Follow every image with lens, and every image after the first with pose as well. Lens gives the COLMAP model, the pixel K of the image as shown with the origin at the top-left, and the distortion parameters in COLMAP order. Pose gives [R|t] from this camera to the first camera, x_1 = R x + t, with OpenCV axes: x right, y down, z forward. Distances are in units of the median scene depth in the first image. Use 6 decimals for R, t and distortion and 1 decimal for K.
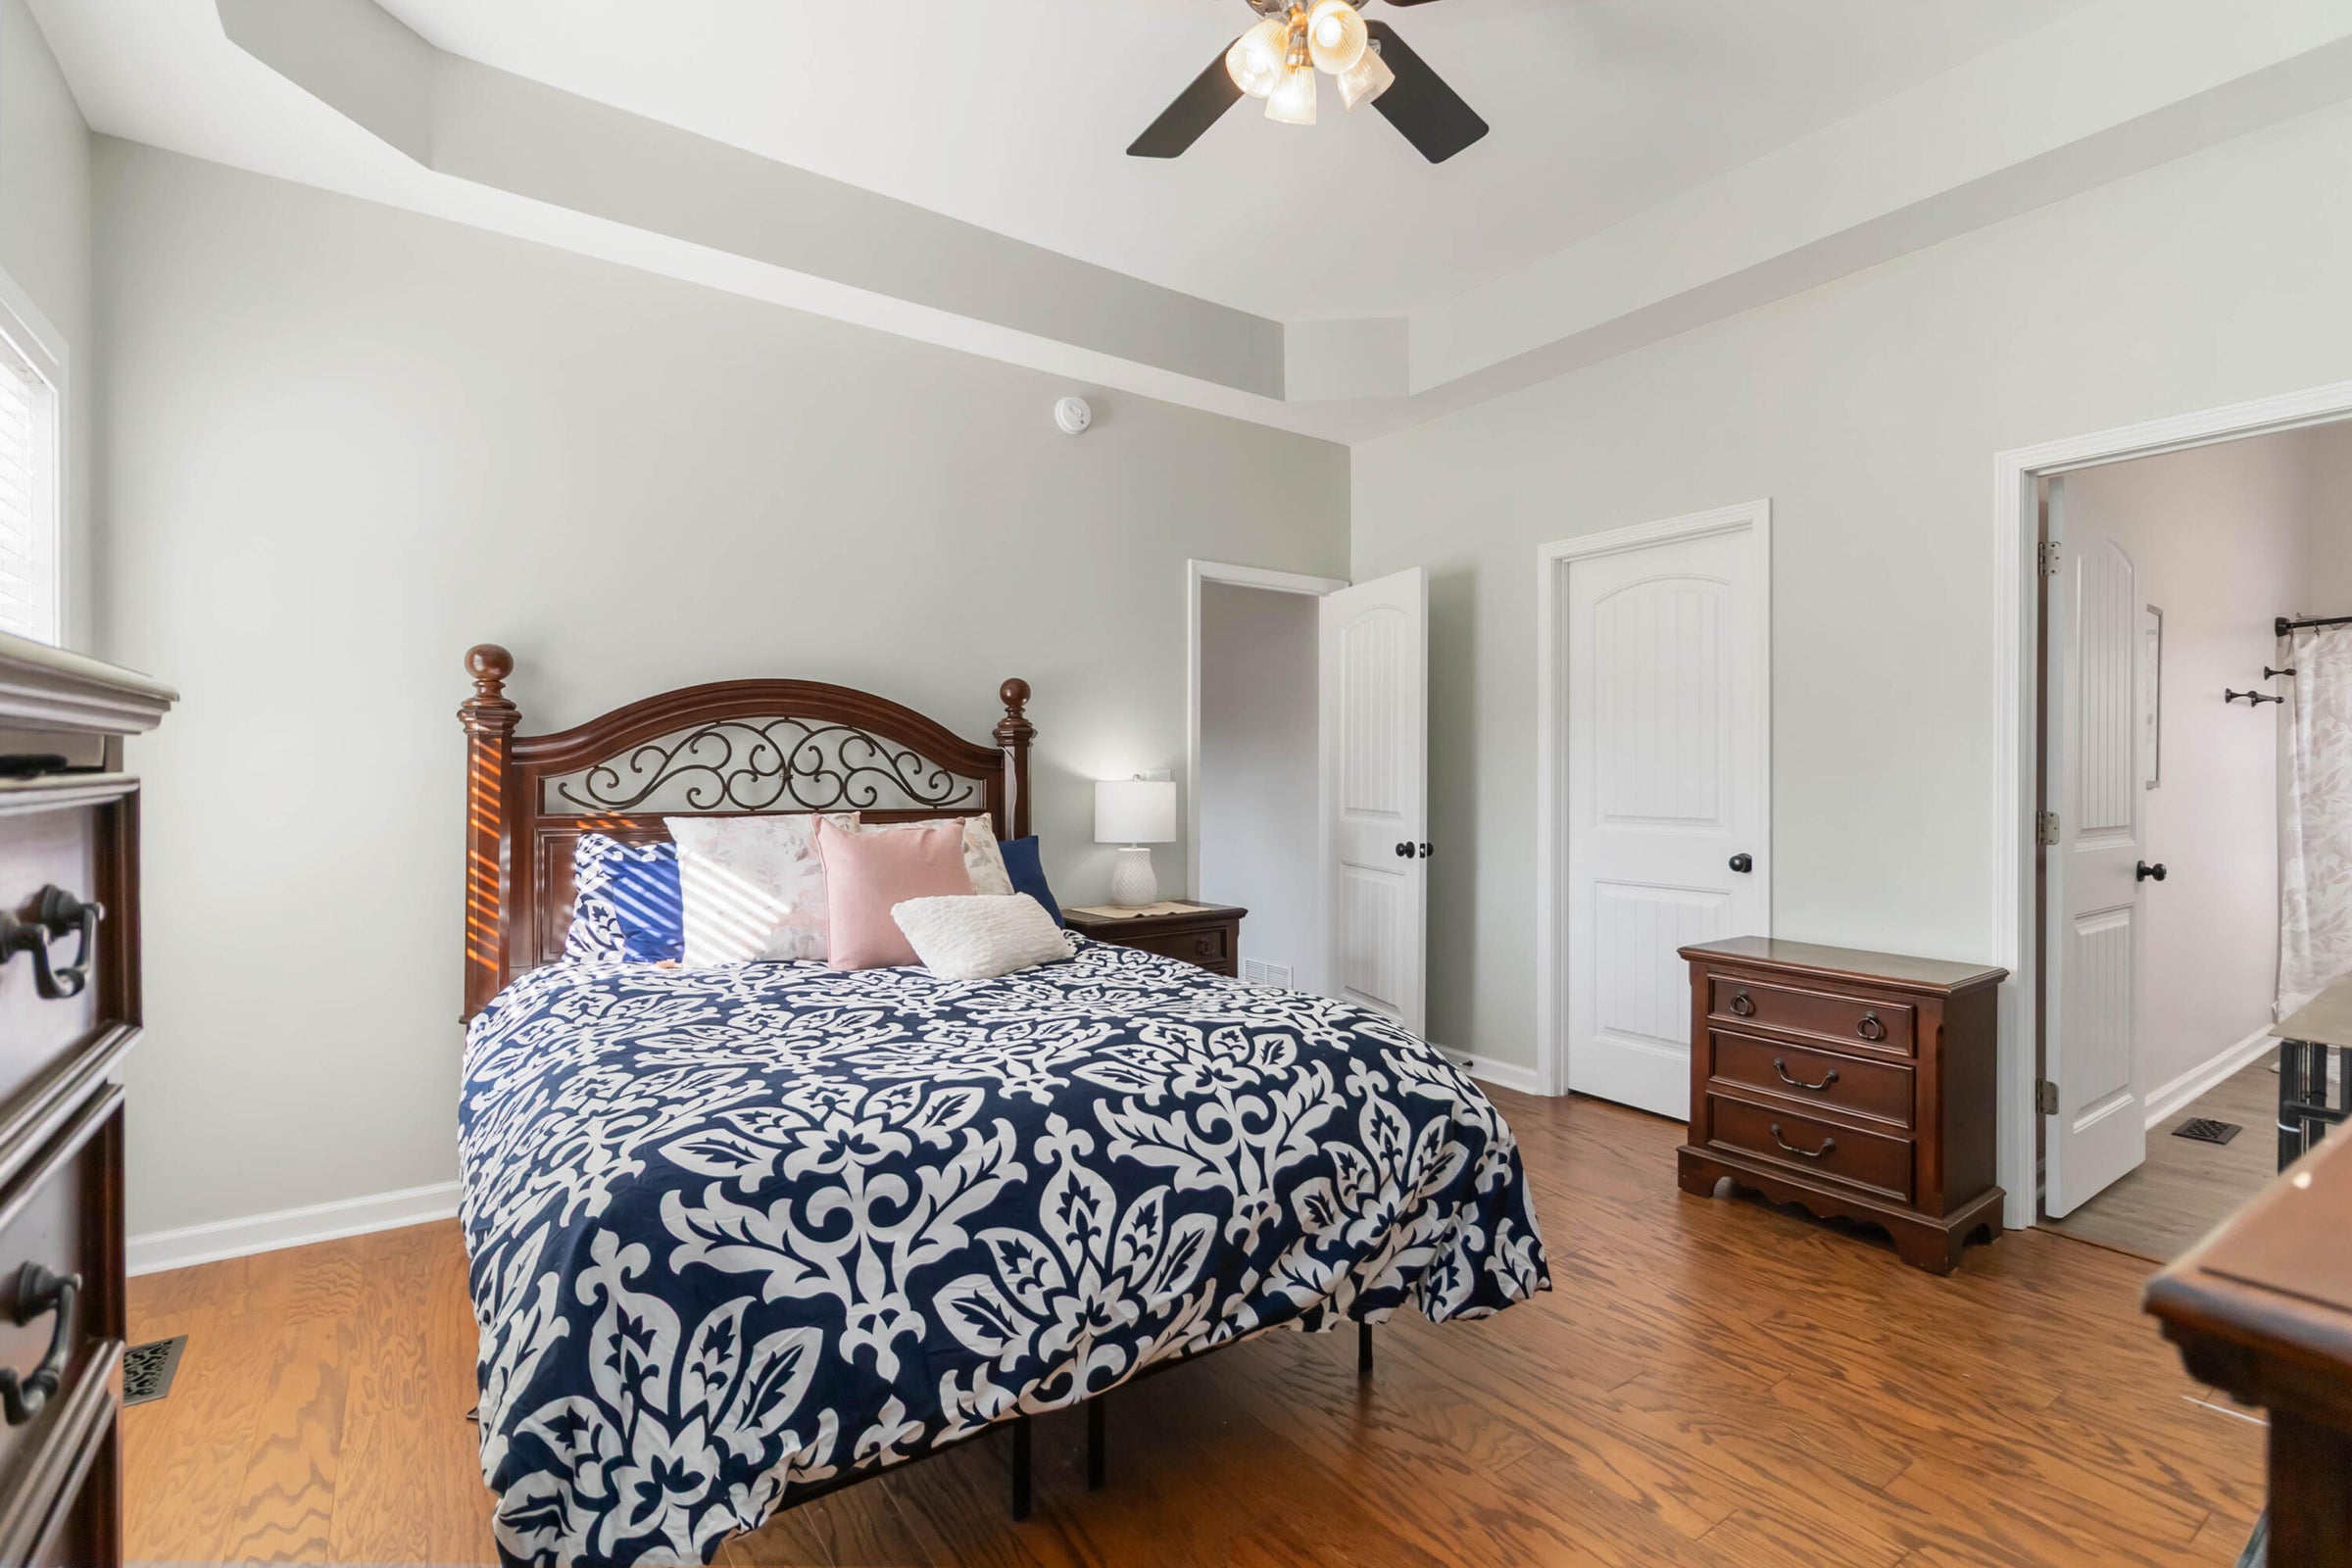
lens RADIAL K [[1083.3, 0, 1184.4], [0, 1083.3, 782.8], [0, 0, 1]] dist [0.002303, 0.000391]
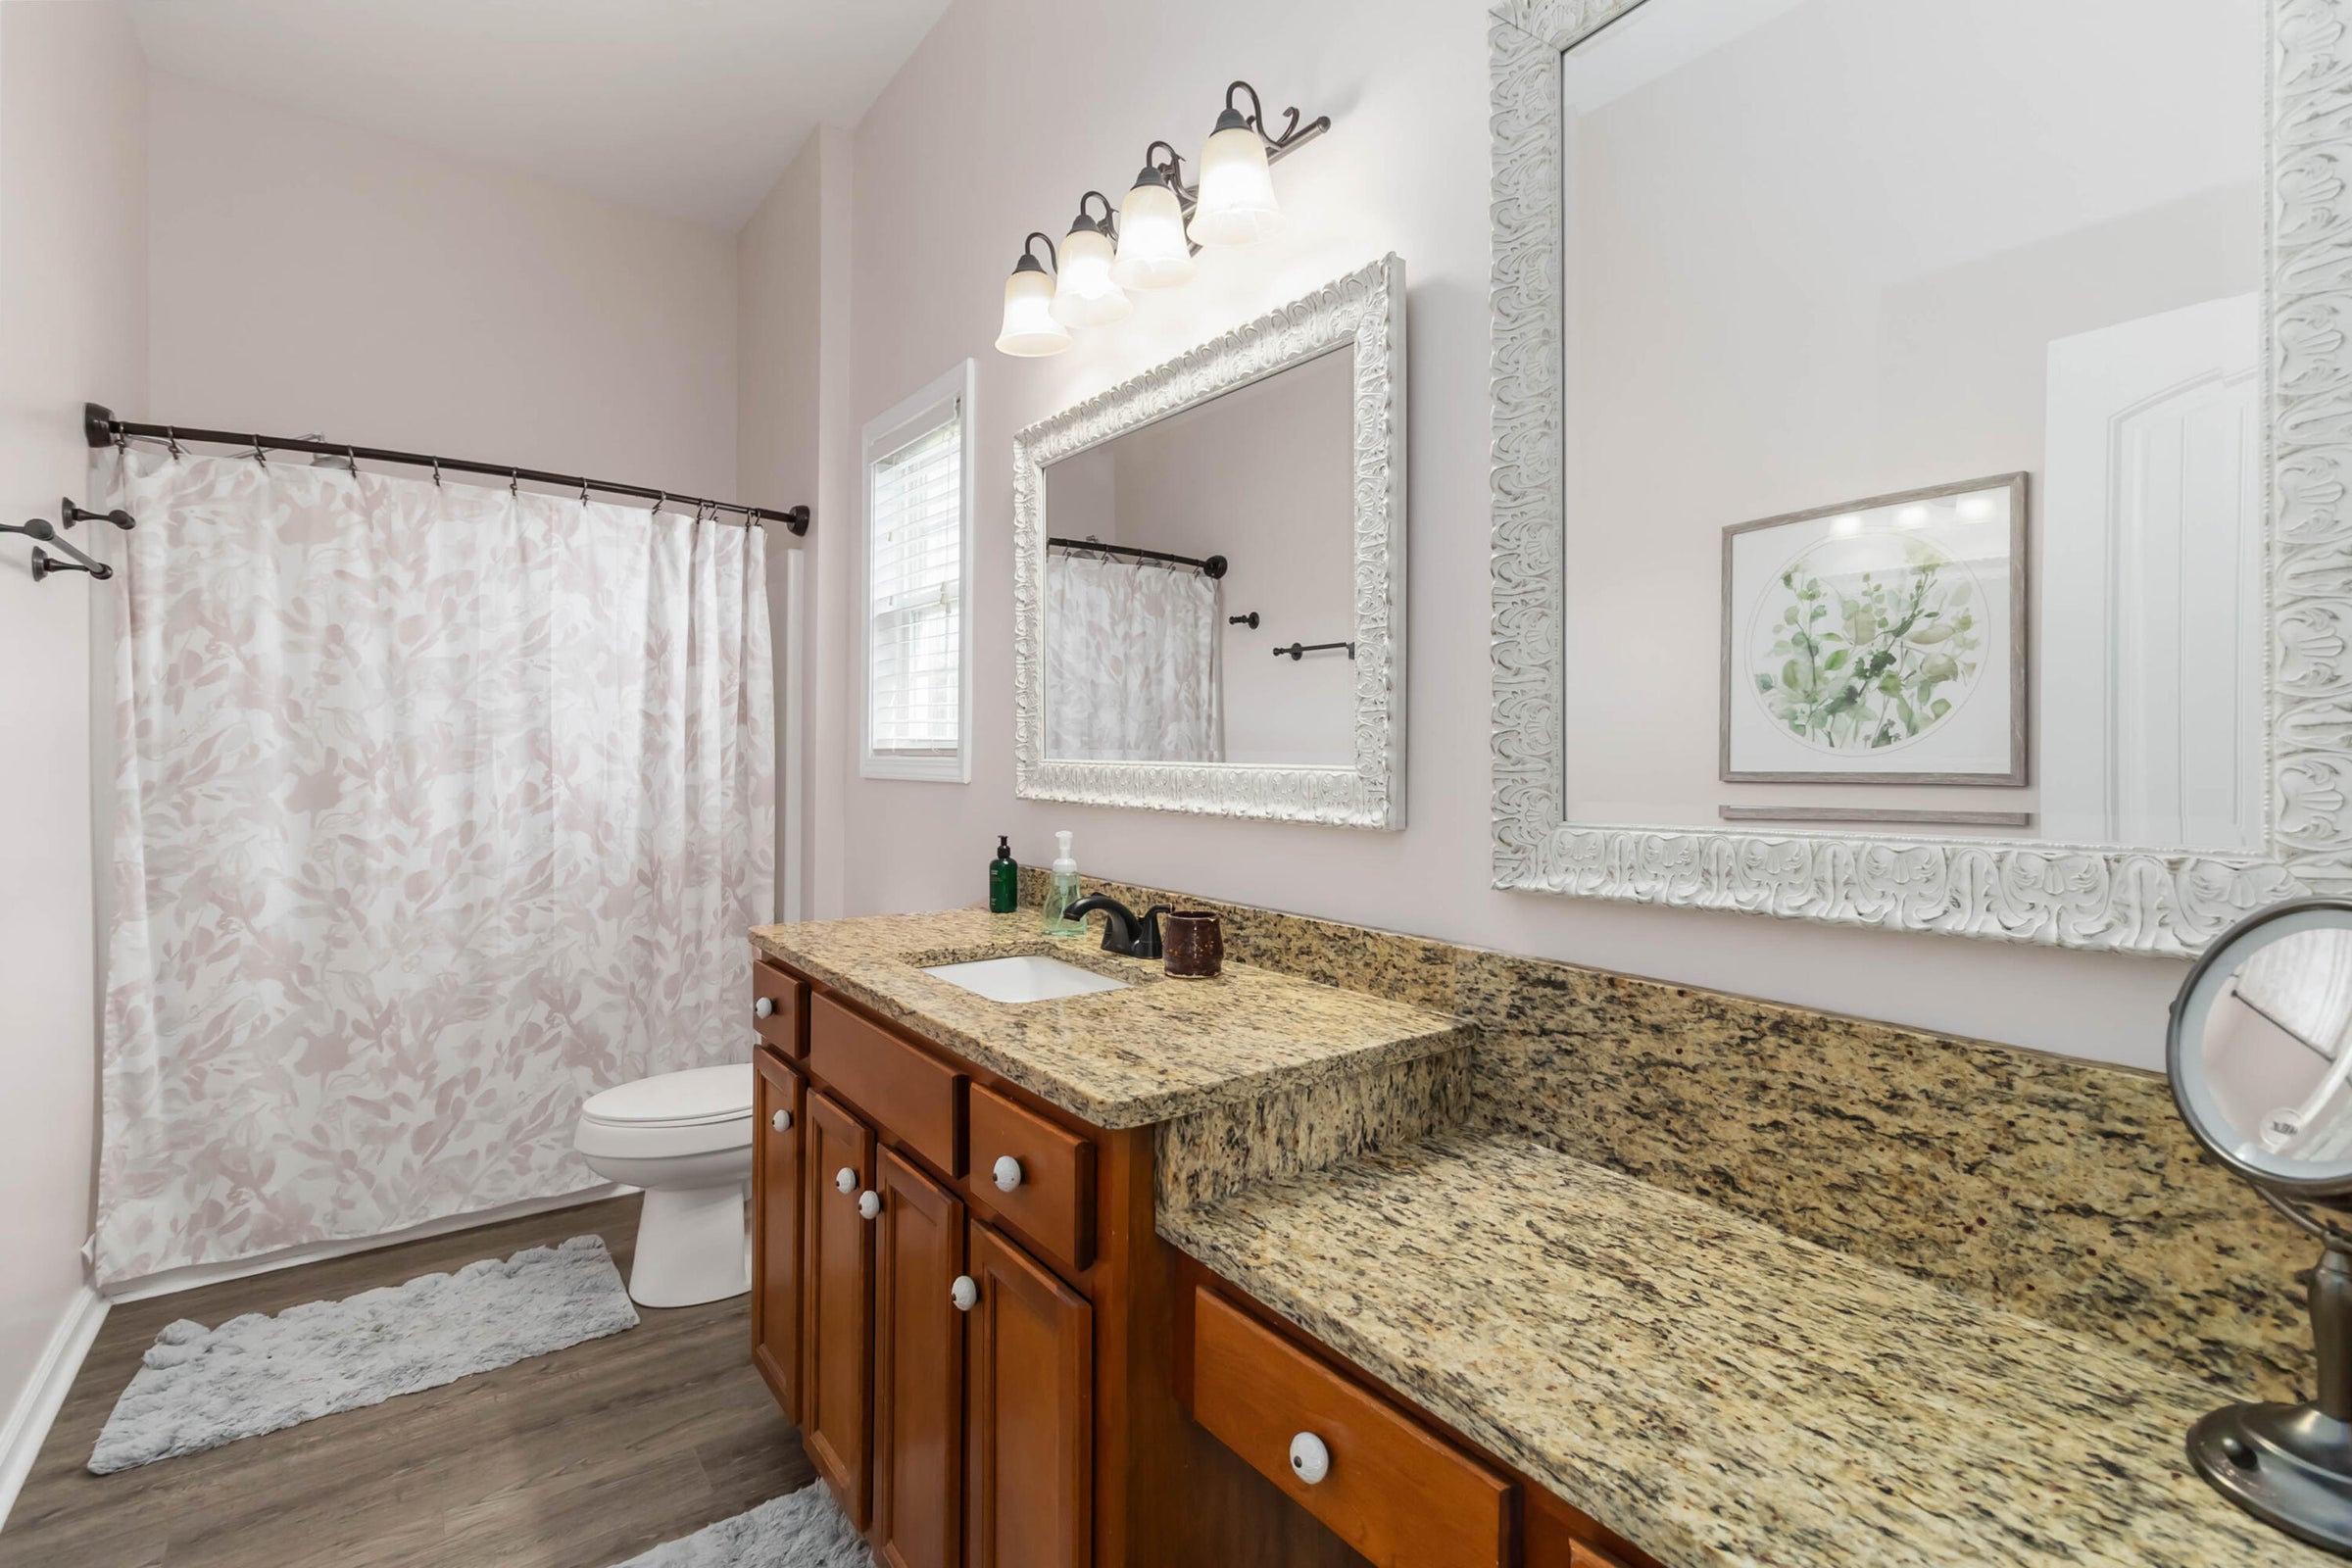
lens RADIAL K [[1083.3, 0, 1240.4], [0, 1083.3, 757.8], [0, 0, 1]] dist [0.002303, 0.000391]
pose [[-0.051710, -0.000745, 0.998662, 0.526777], [0.005699, 0.999983, 0.001041, 0.000917], [-0.998646, 0.005746, -0.051705, 0.543965]]
